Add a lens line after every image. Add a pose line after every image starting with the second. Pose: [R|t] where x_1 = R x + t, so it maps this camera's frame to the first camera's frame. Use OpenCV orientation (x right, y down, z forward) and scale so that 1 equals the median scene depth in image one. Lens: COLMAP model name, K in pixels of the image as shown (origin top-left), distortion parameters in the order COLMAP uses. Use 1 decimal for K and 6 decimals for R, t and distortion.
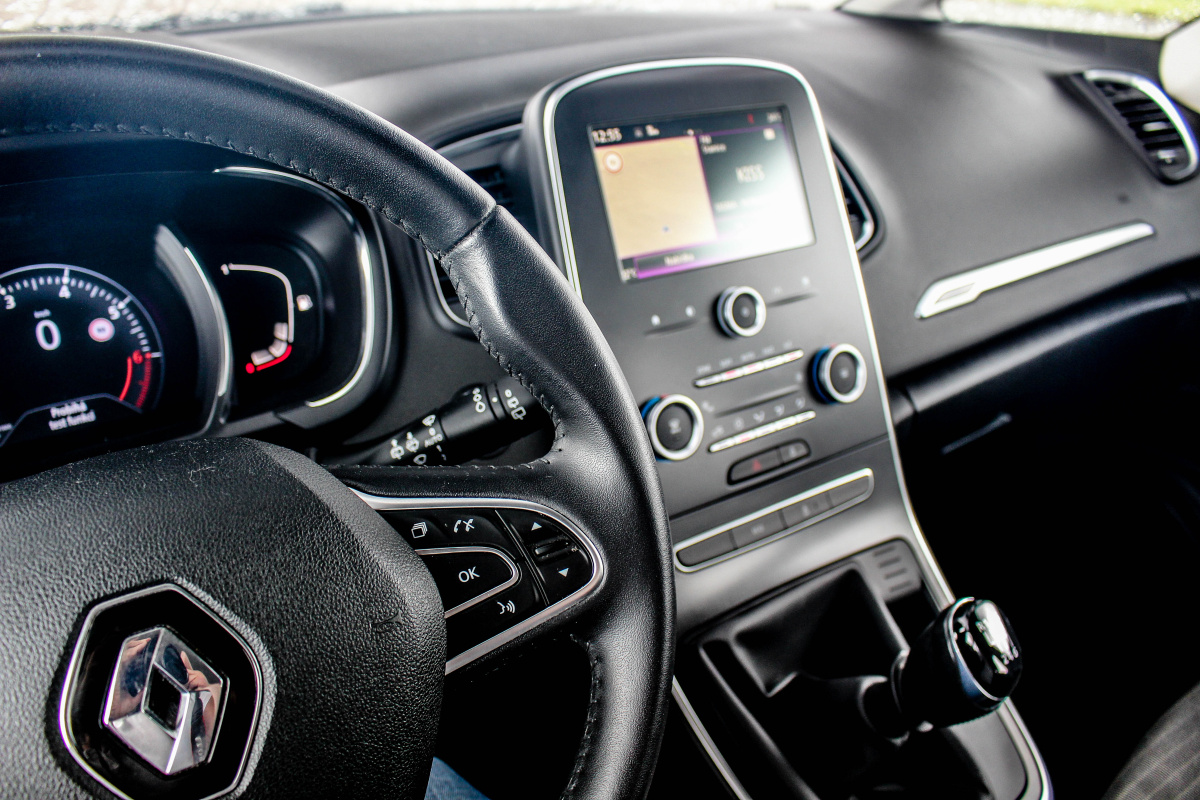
lens RADIAL K [[642.1, 0, 606.3], [0, 642.1, 401.1], [0, 0, 1]] dist [-0.017740, 0.001987]
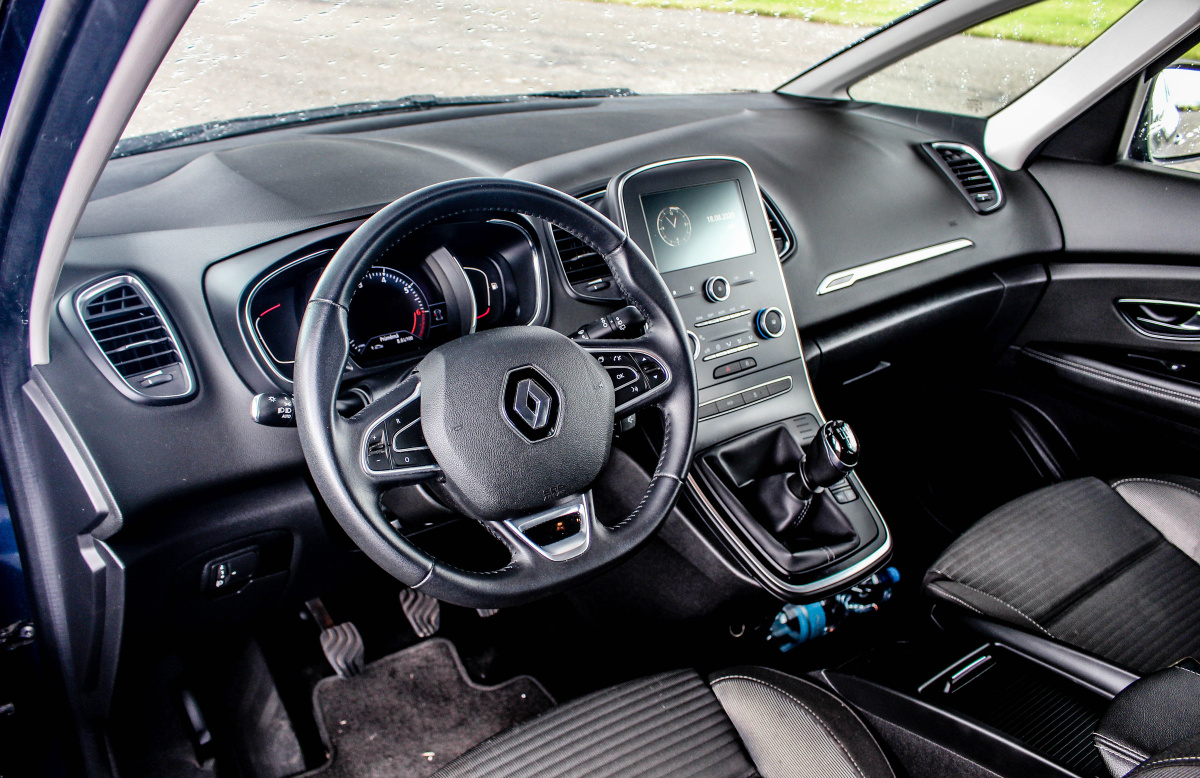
lens RADIAL K [[622.9, 0, 595.6], [0, 622.9, 389.7], [0, 0, 1]] dist [-0.000255, -0.000703]
pose [[0.999453, -0.019437, 0.026745, -0.208496], [0.020635, 0.998763, -0.045248, 0.237389], [-0.025832, 0.045775, 0.998618, -0.828198]]
